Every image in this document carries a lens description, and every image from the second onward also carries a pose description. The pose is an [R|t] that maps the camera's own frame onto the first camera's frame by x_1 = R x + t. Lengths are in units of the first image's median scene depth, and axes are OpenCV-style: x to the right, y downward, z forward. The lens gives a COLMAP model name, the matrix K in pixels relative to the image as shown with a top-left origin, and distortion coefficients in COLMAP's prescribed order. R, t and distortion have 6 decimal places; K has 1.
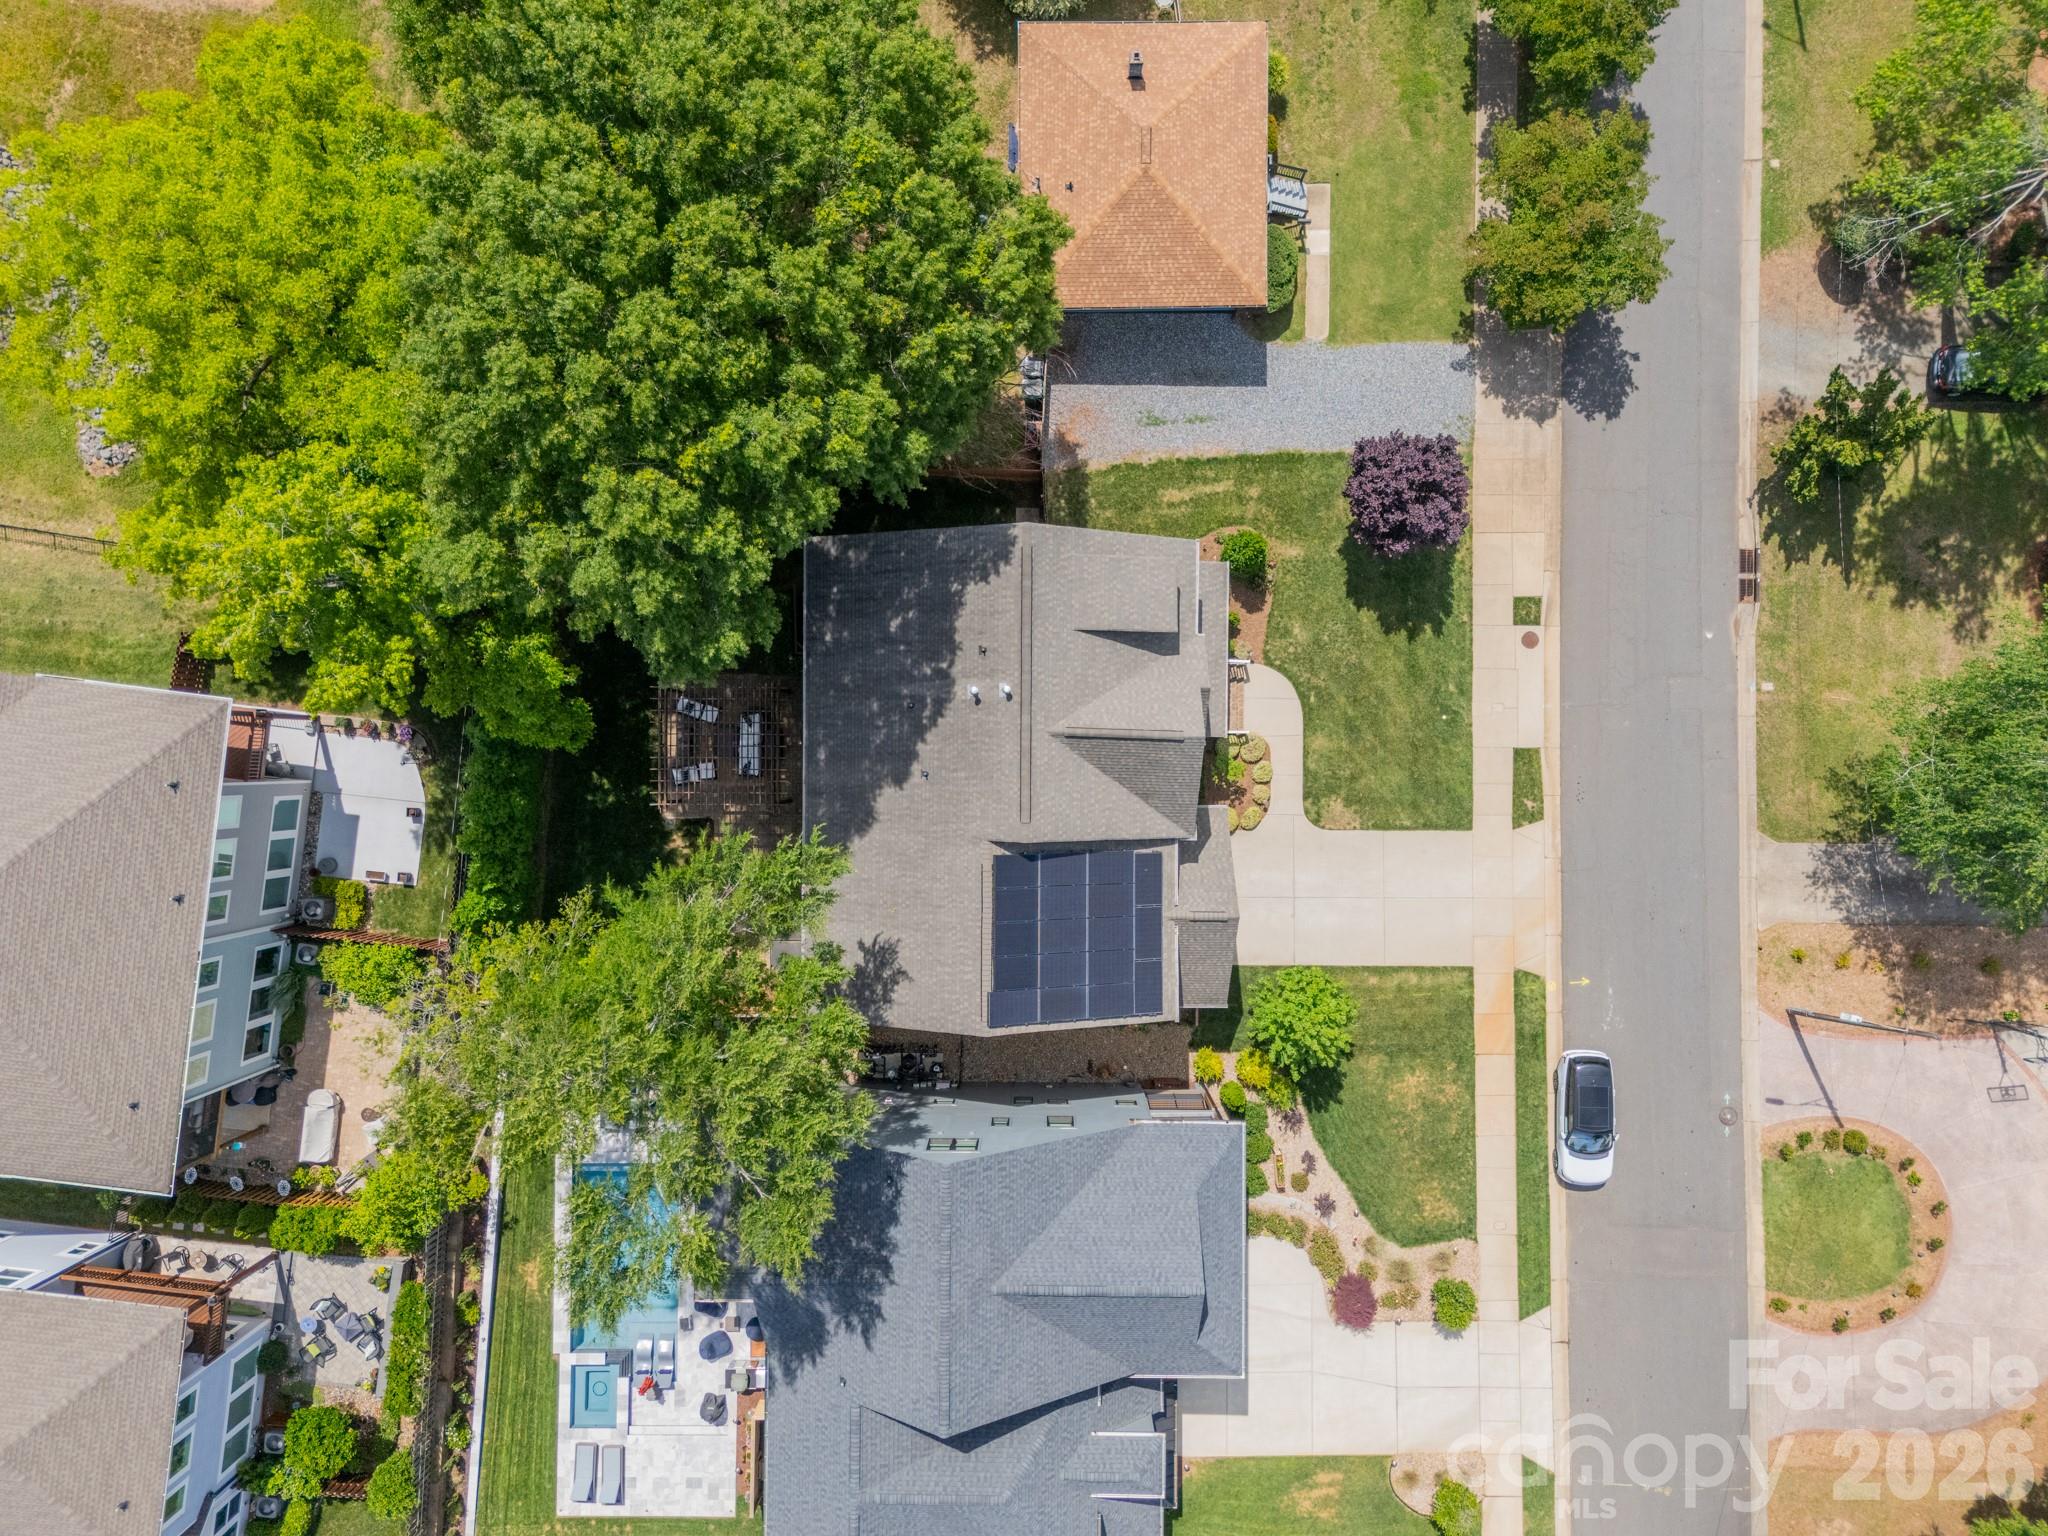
lens RADIAL K [[1520.0, 0, 1024.0], [0, 1520.0, 768.0], [0, 0, 1]] dist [0.035052, -0.007597]
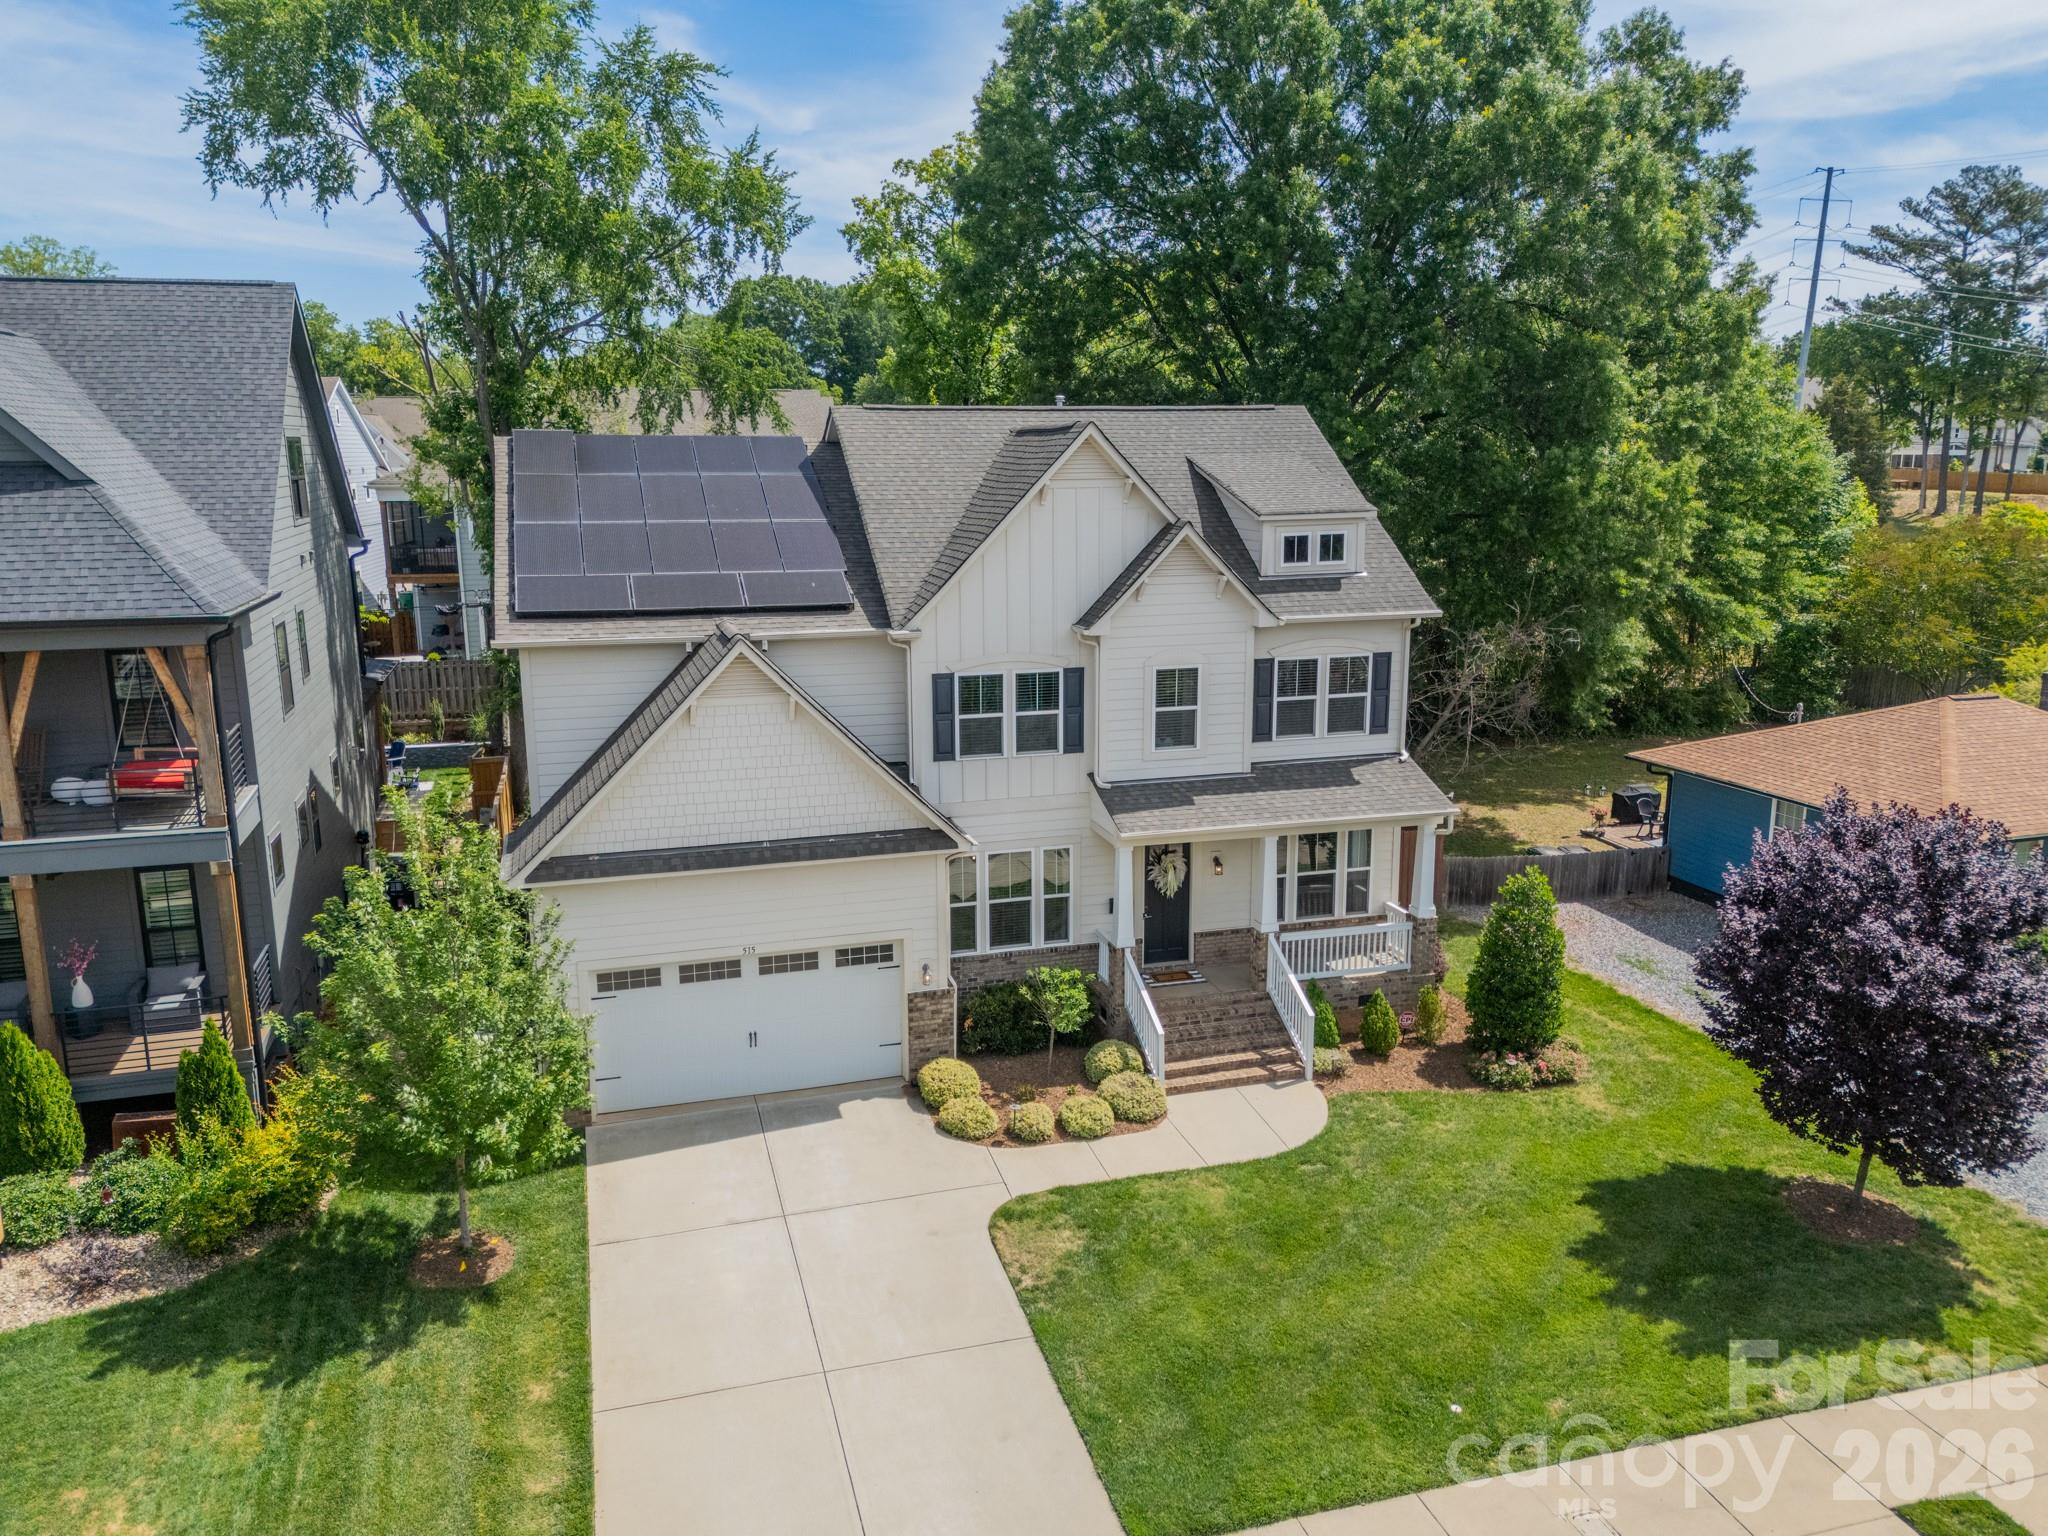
lens RADIAL K [[1520.0, 0, 1024.0], [0, 1520.0, 768.0], [0, 0, 1]] dist [0.035052, -0.007597]
pose [[0.288069, 0.190623, -0.938445, 0.510651], [-0.957608, 0.055677, -0.282641, 0.126878], [-0.001628, 0.980083, 0.198581, 0.819607]]
